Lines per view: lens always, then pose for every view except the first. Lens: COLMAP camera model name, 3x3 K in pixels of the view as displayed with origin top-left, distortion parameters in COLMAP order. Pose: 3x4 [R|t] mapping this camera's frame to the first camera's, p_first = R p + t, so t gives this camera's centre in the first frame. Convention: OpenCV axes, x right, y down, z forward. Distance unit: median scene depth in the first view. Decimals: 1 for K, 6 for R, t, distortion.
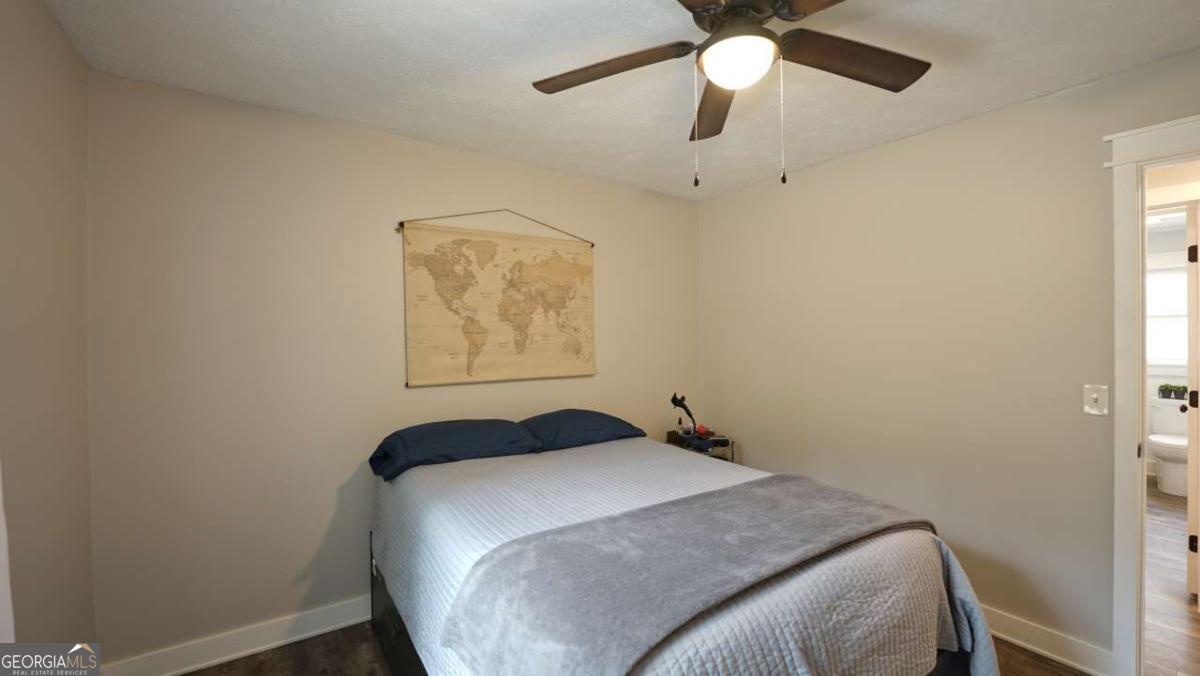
lens RADIAL K [[485.2, 0, 603.8], [0, 485.2, 332.7], [0, 0, 1]] dist [-0.024995, 0.002348]
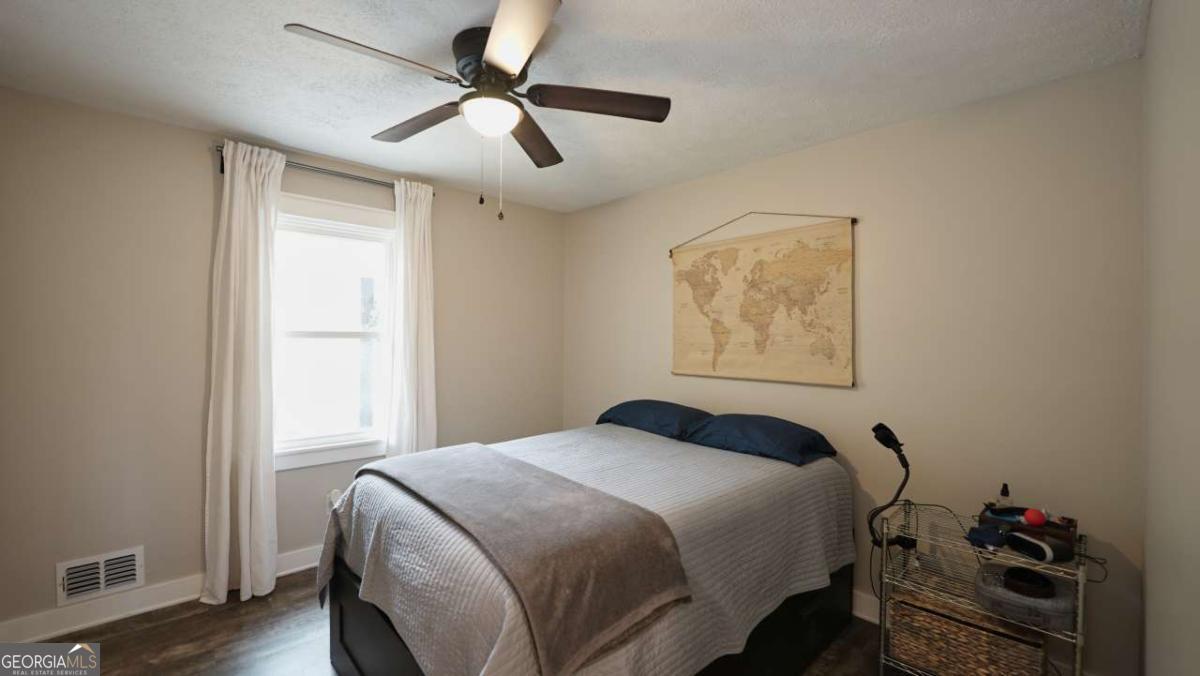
lens RADIAL K [[485.2, 0, 603.9], [0, 485.2, 335.8], [0, 0, 1]] dist [-0.024995, 0.002348]
pose [[0.143037, 0.000790, -0.989717, 0.778308], [-0.007338, 0.999973, -0.000263, 0.009075], [0.989690, 0.007300, 0.143039, 0.557264]]
